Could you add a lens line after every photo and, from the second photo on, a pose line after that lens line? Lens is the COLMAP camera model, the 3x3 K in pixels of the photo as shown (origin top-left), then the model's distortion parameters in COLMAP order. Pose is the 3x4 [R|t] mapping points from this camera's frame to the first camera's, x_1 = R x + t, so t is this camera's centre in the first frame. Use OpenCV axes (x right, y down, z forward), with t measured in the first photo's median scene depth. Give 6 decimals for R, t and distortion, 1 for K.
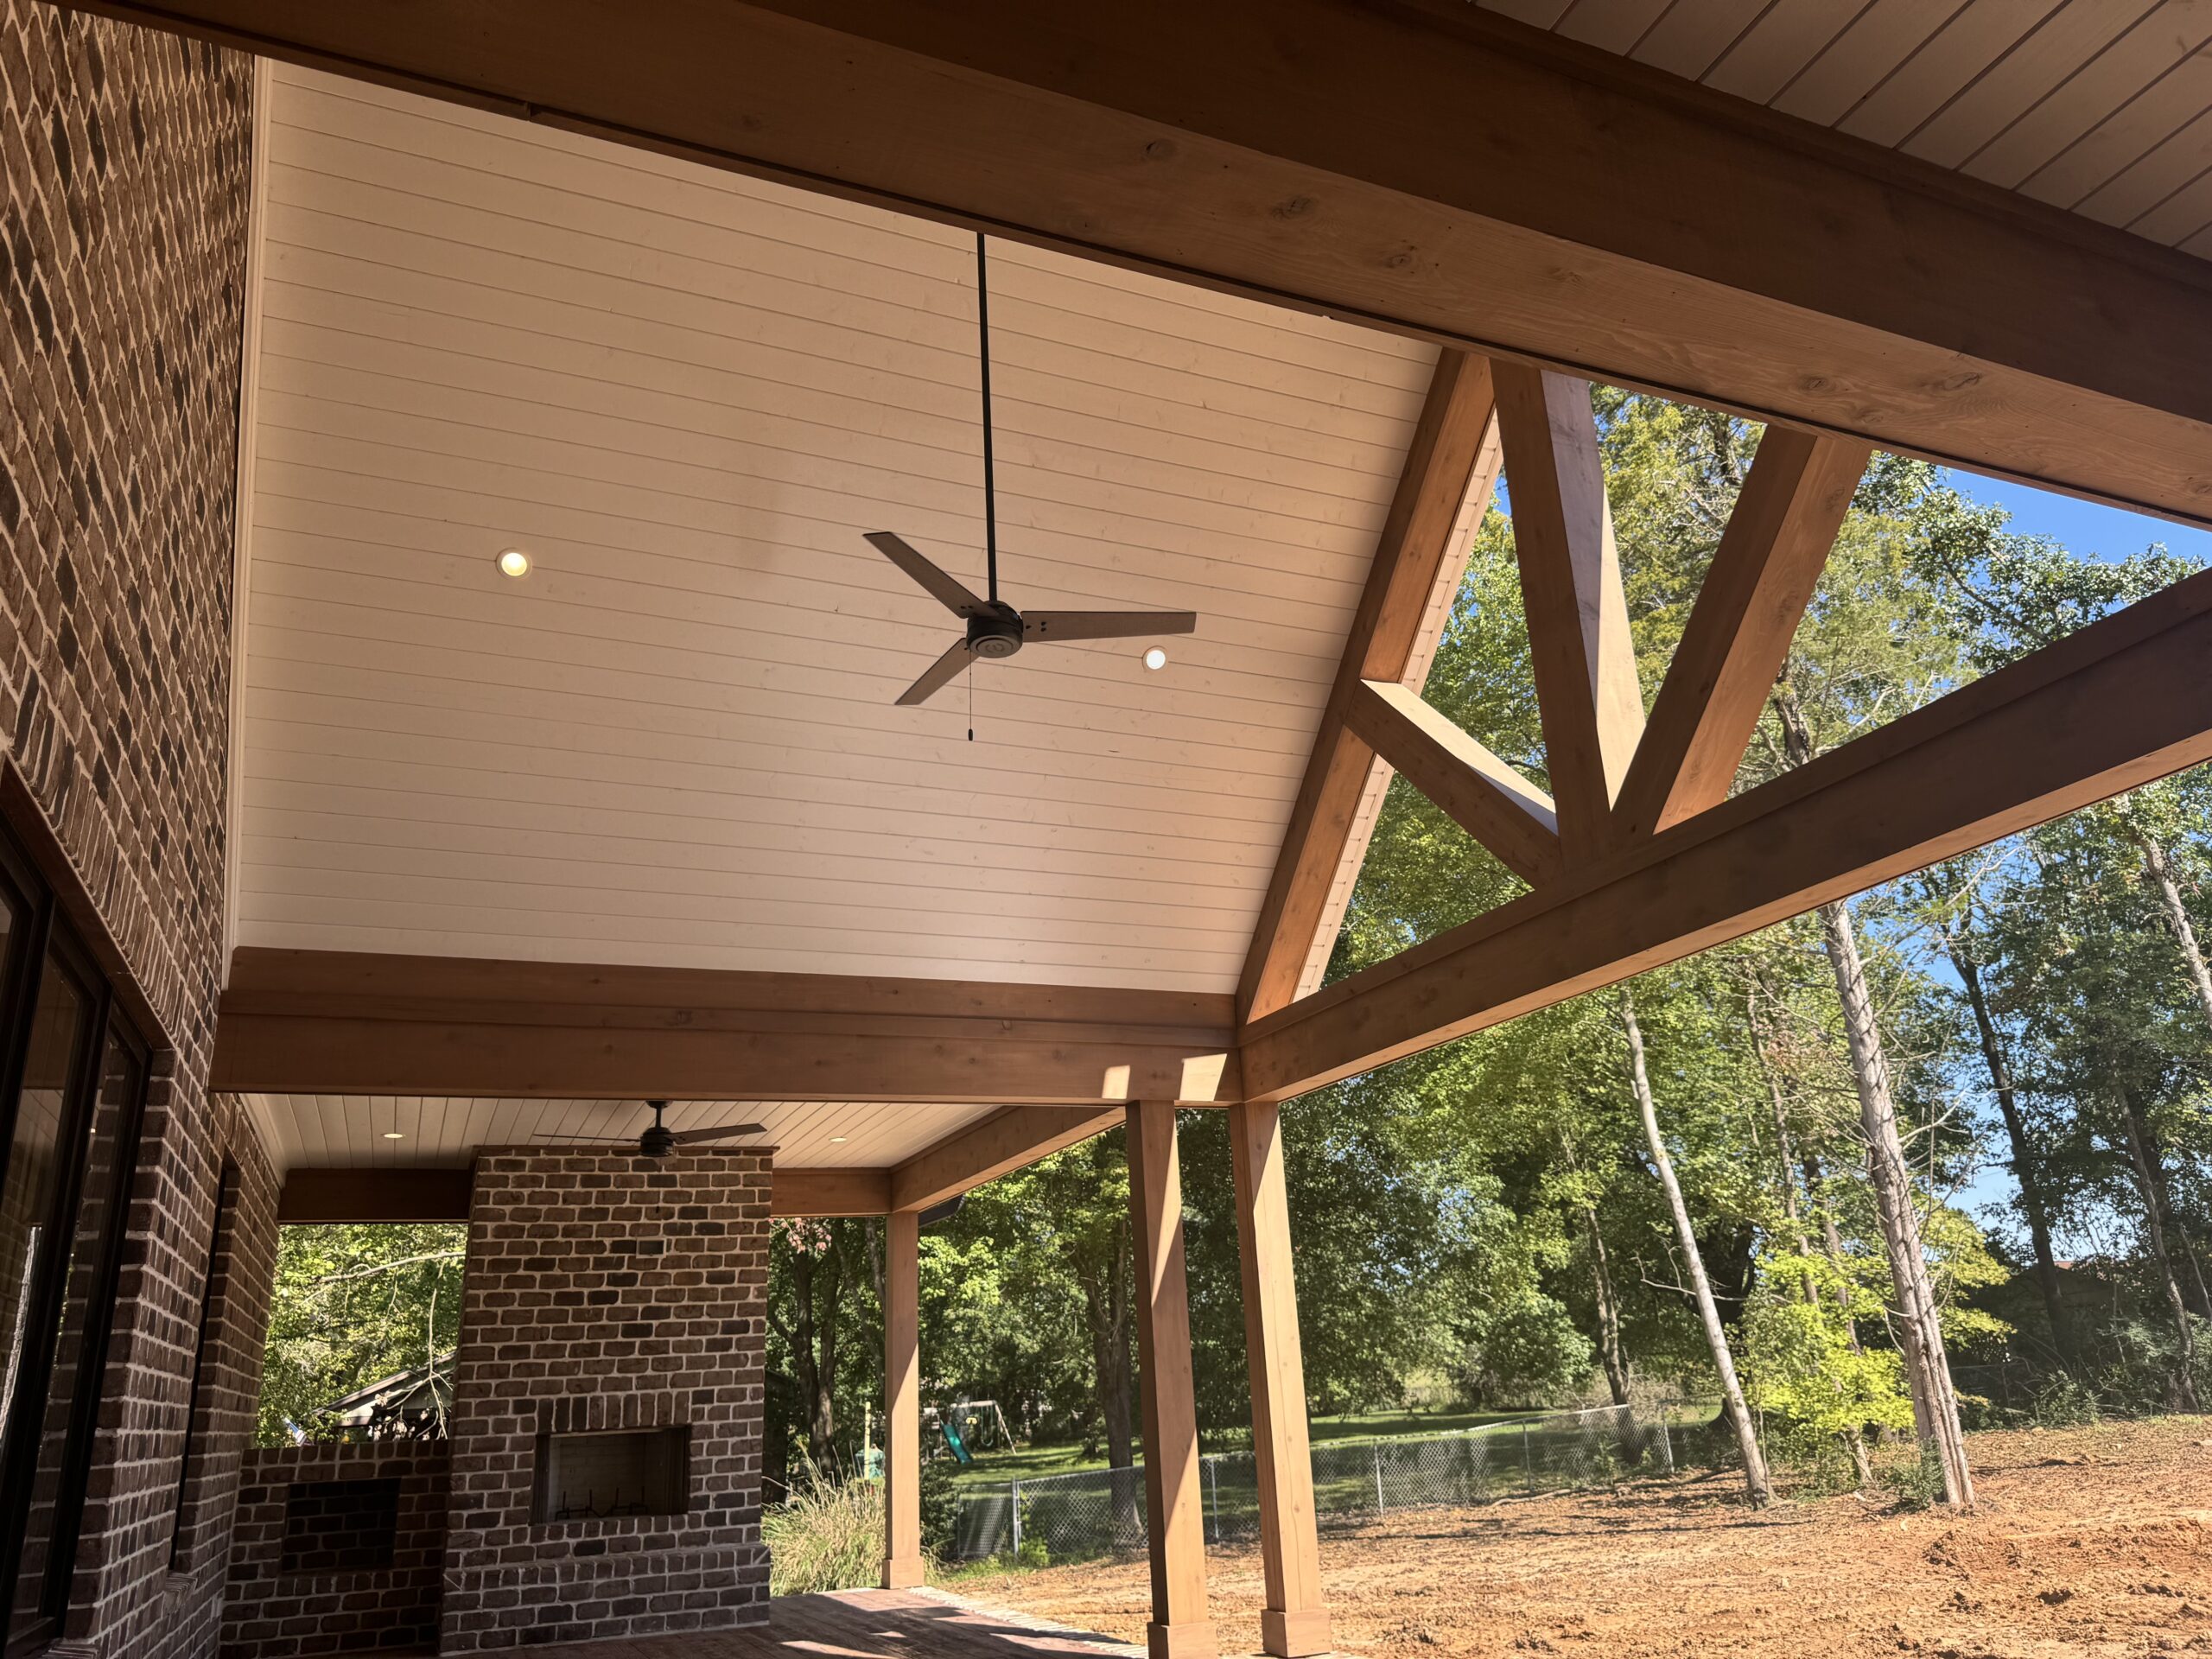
lens RADIAL K [[1568.4, 0, 1115.7], [0, 1568.4, 848.3], [0, 0, 1]] dist [0.065688, -0.062332]
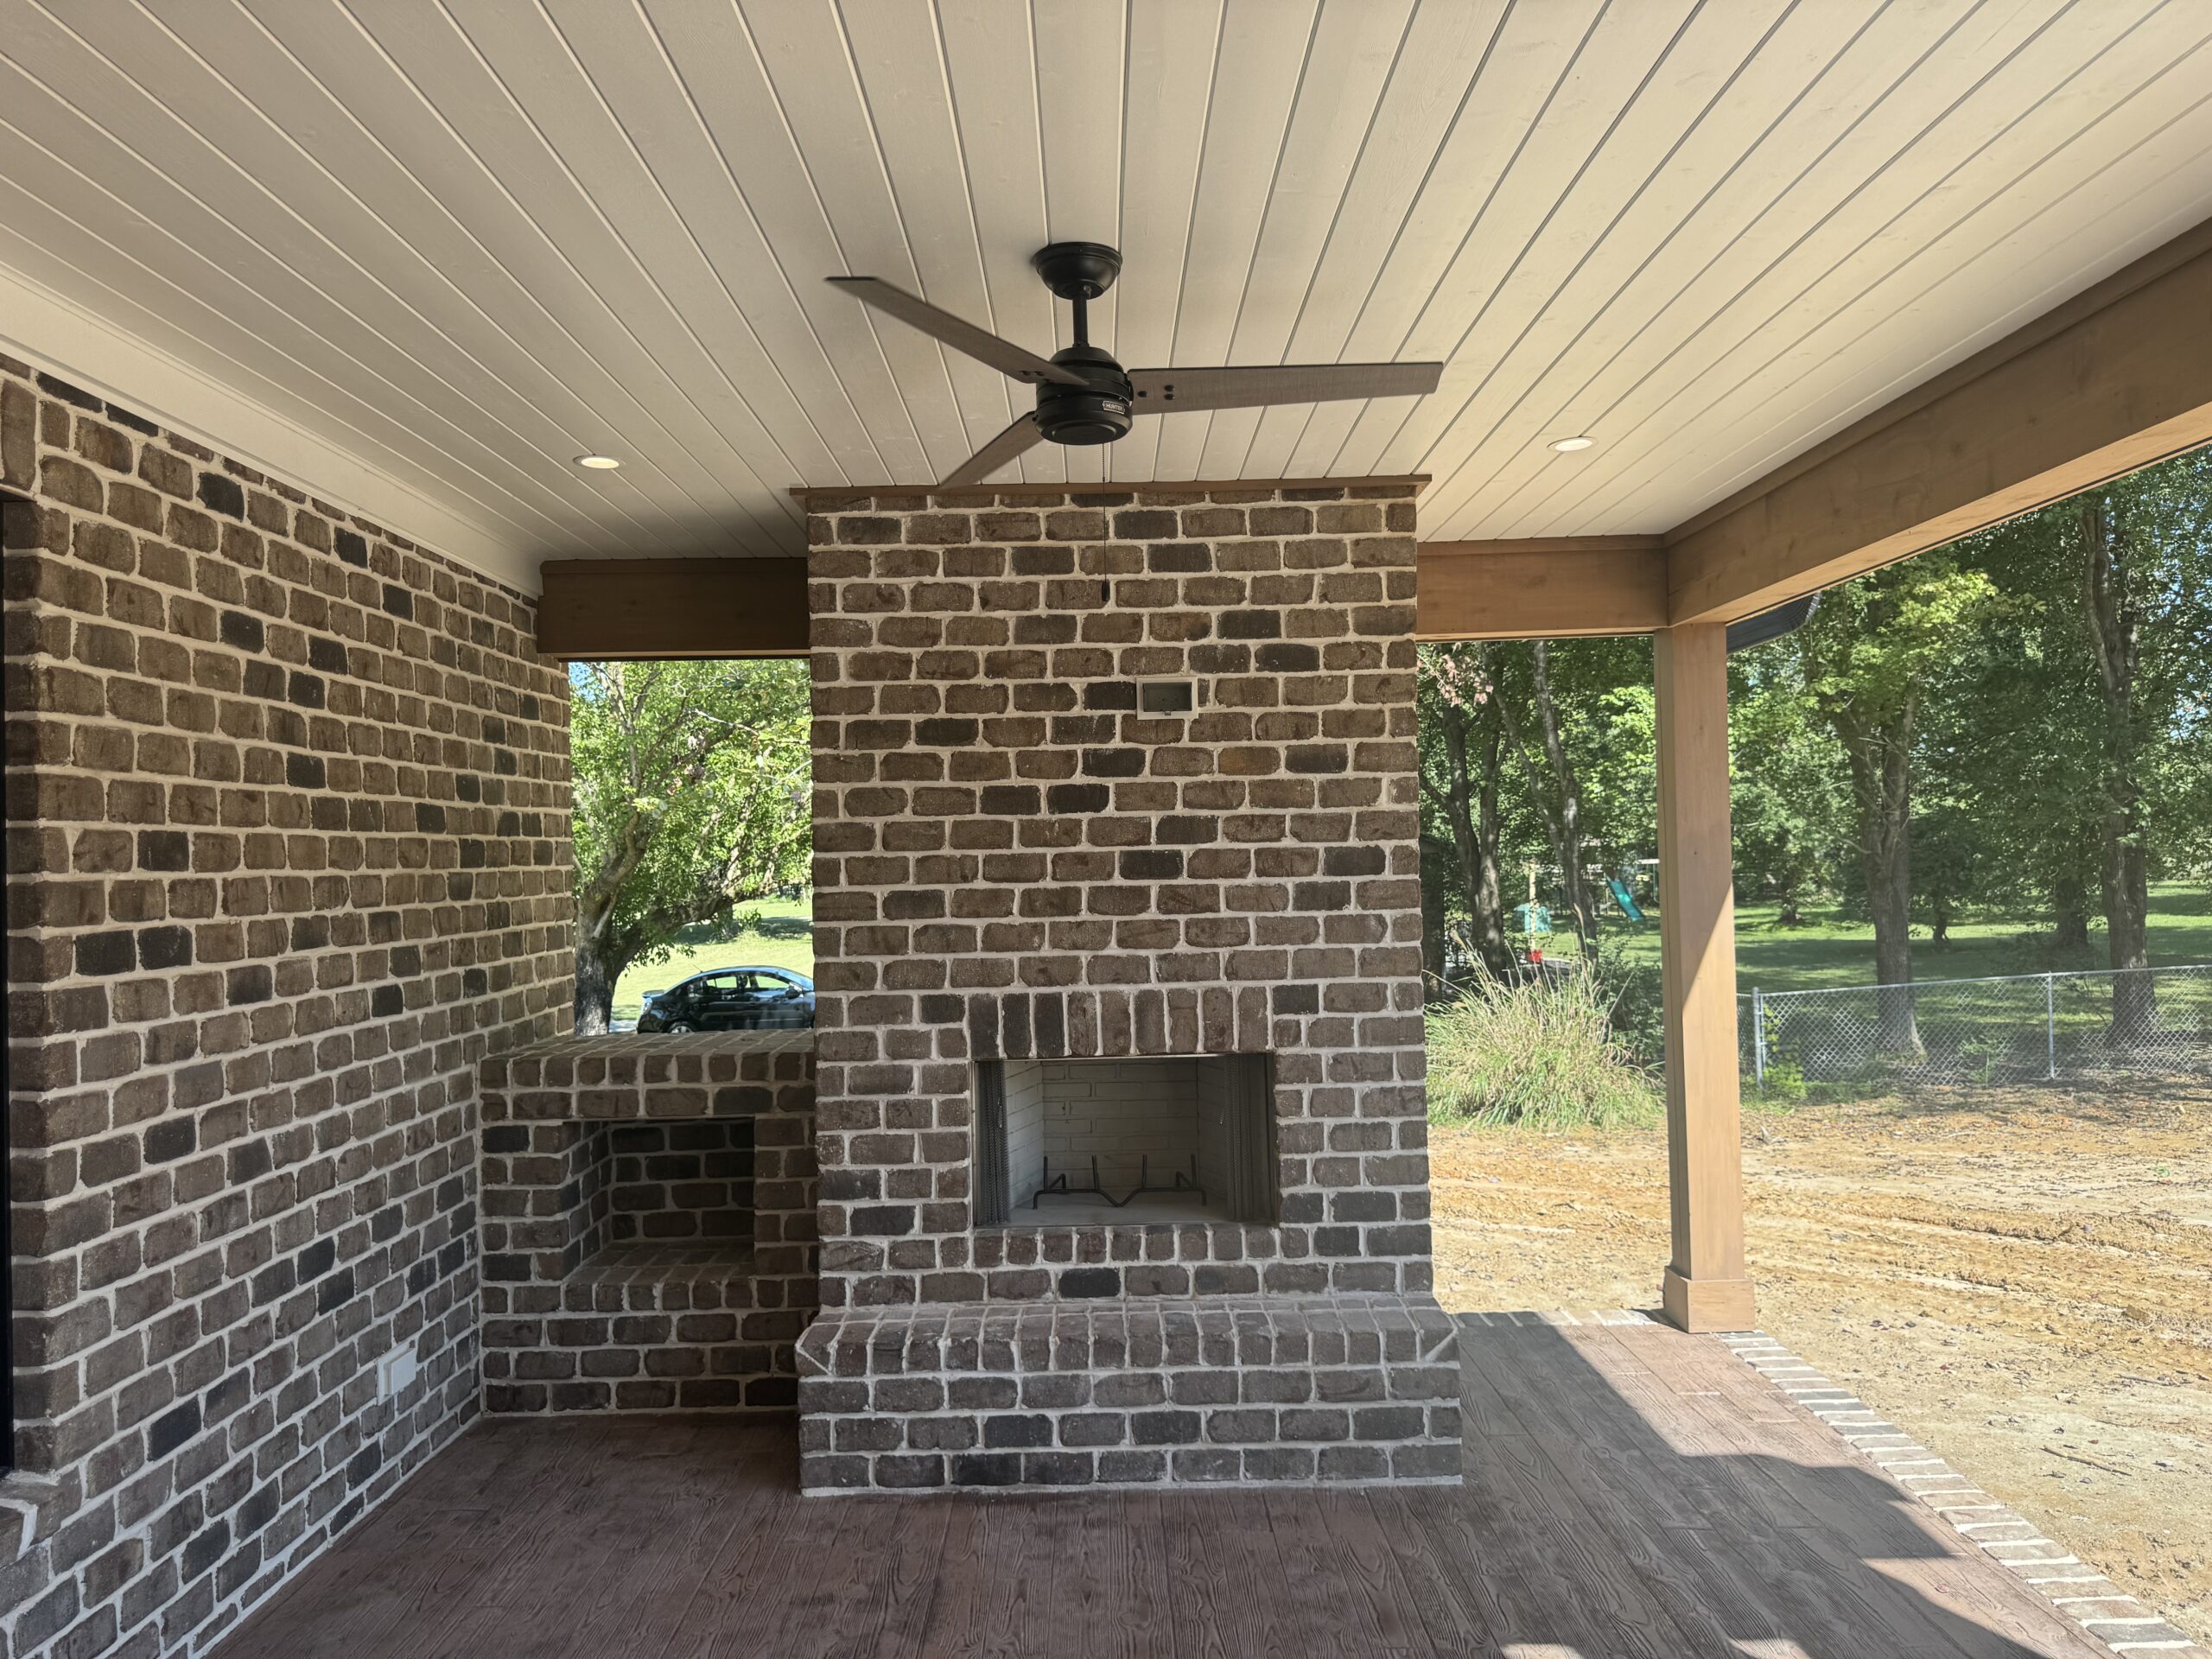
lens RADIAL K [[1568.4, 0, 1100.9], [0, 1568.4, 836.4], [0, 0, 1]] dist [0.065688, -0.062332]
pose [[0.918453, 0.022727, -0.394878, -0.131213], [0.107428, 0.946486, 0.304342, 0.152715], [0.380663, -0.321945, 0.866861, 0.595223]]
